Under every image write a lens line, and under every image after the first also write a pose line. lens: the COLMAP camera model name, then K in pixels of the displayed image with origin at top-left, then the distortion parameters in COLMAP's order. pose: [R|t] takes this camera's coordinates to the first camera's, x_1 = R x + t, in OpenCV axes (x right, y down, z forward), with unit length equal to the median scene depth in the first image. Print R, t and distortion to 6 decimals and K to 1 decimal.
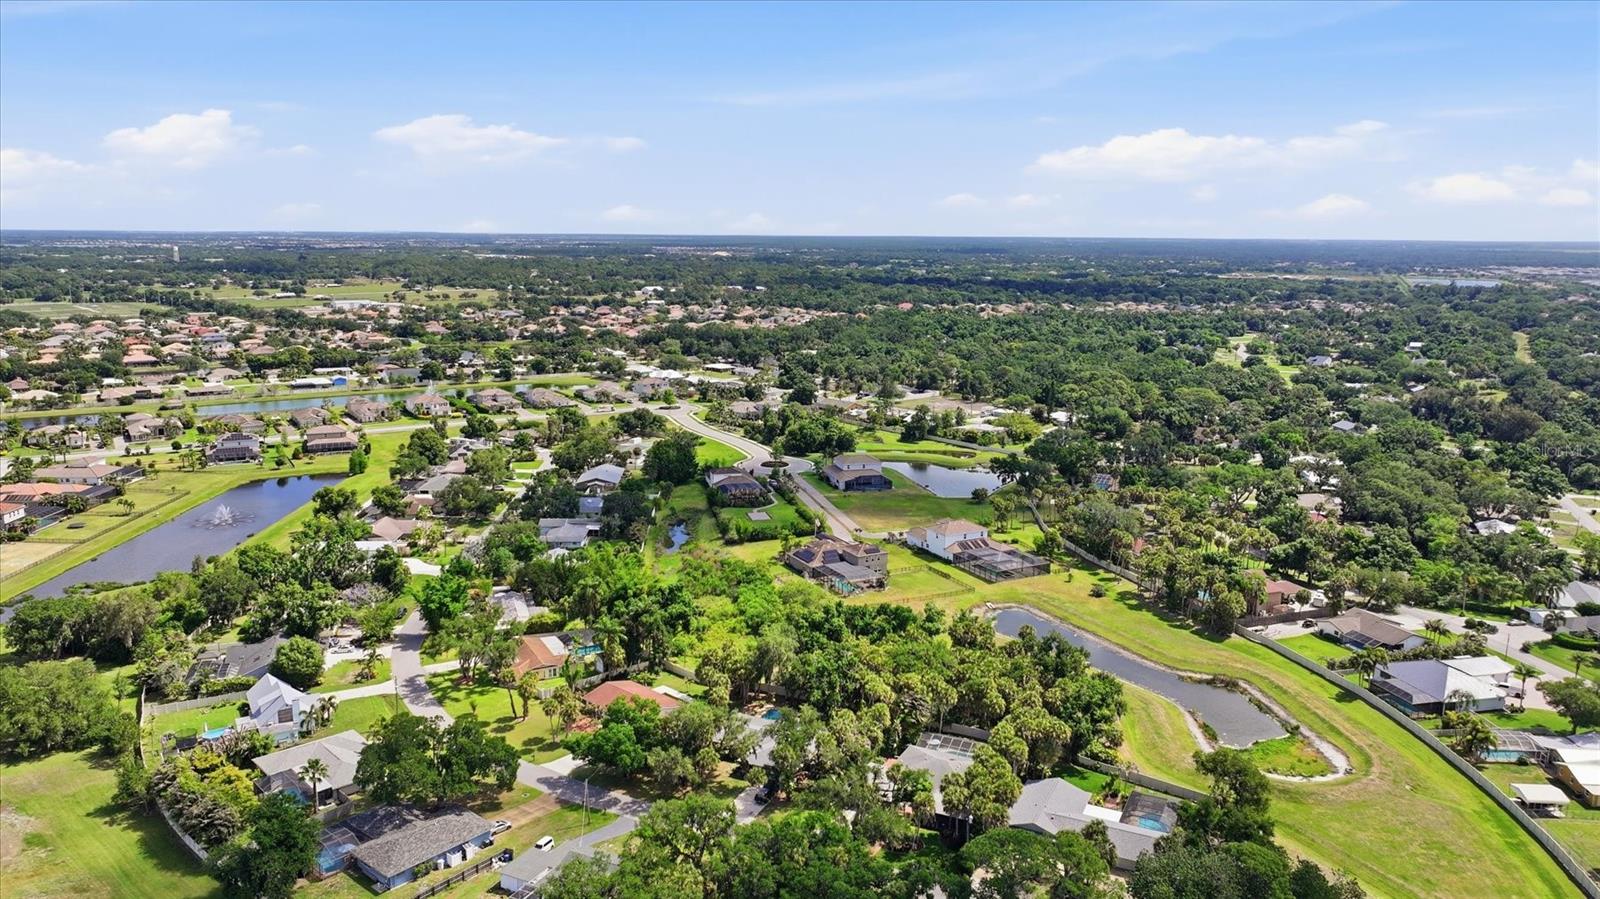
lens RADIAL K [[1129.0, 0, 806.9], [0, 1129.0, 443.7], [0, 0, 1]] dist [0.012287, -0.000021]
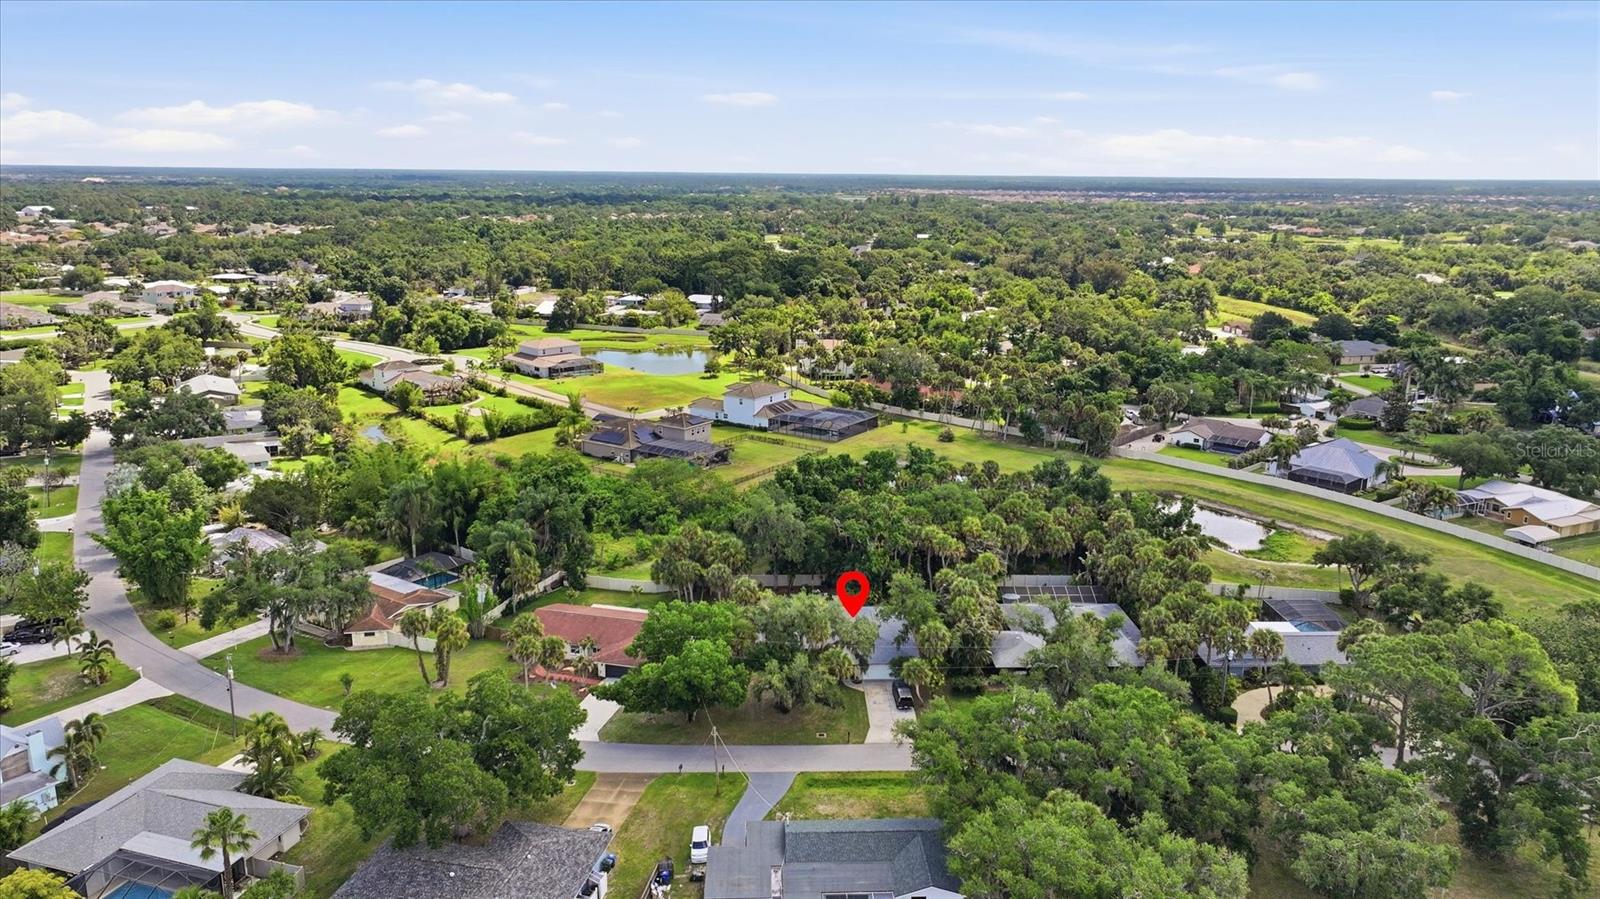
lens RADIAL K [[1129.0, 0, 806.9], [0, 1129.0, 443.7], [0, 0, 1]] dist [0.012287, -0.000021]
pose [[0.880913, -0.111524, 0.459951, -0.277802], [0.085829, 0.993370, 0.076481, 0.062211], [-0.465431, -0.027896, 0.884645, 0.273404]]
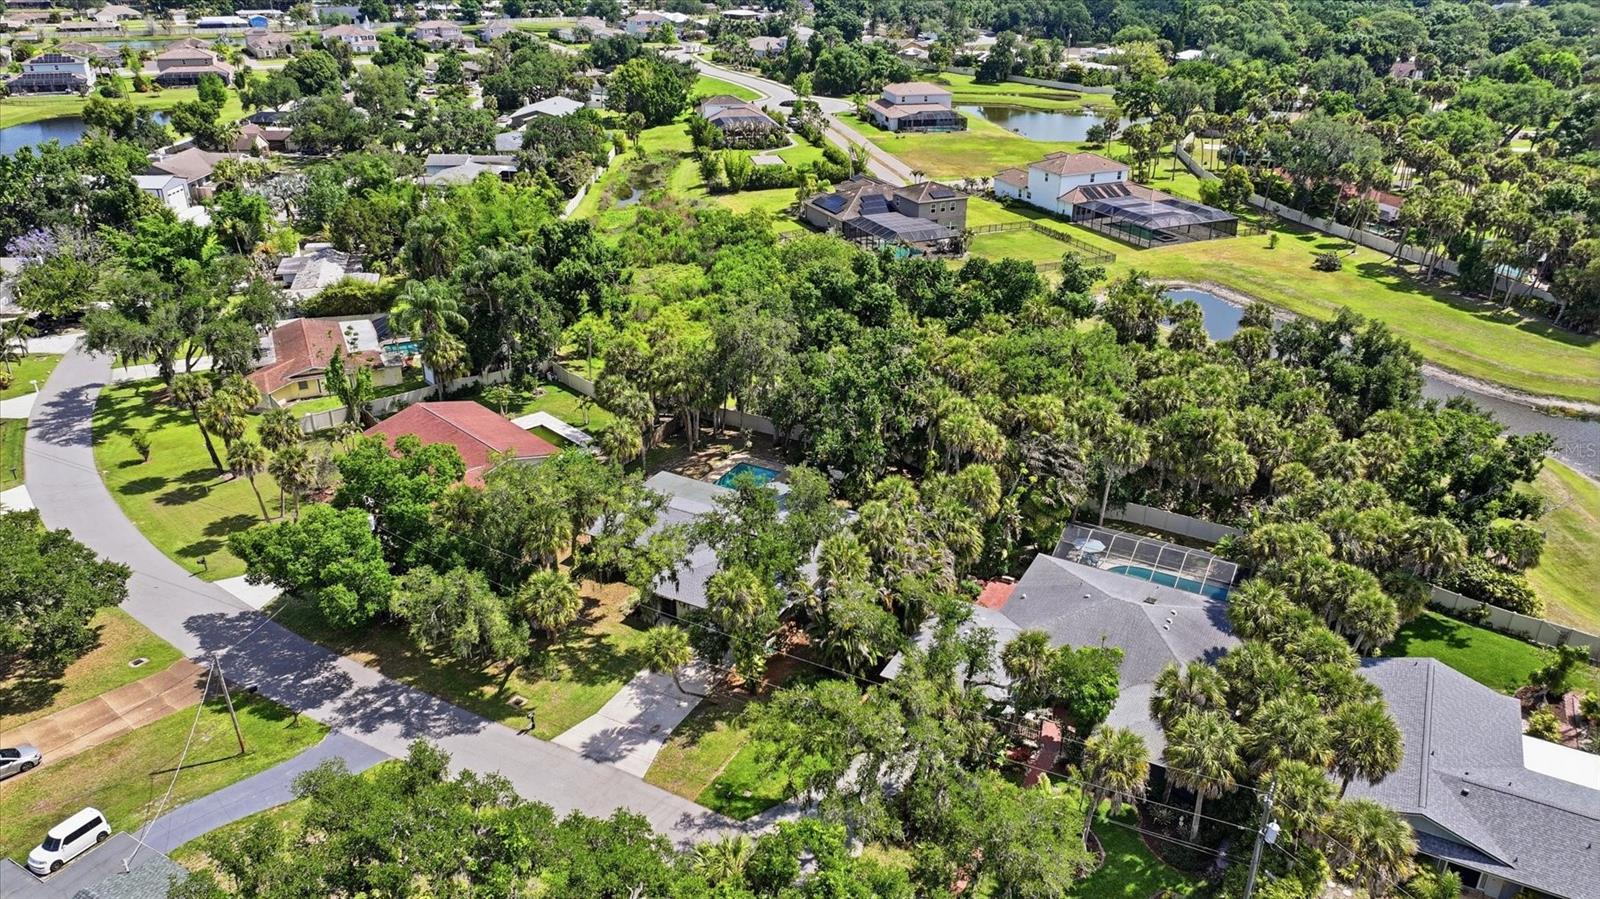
lens RADIAL K [[1129.0, 0, 806.9], [0, 1129.0, 443.7], [0, 0, 1]] dist [0.012287, -0.000021]
pose [[0.999119, 0.015403, -0.039029, 0.012611], [-0.005441, 0.969884, 0.243505, 0.087064], [0.041604, -0.243078, 0.969114, 0.427952]]
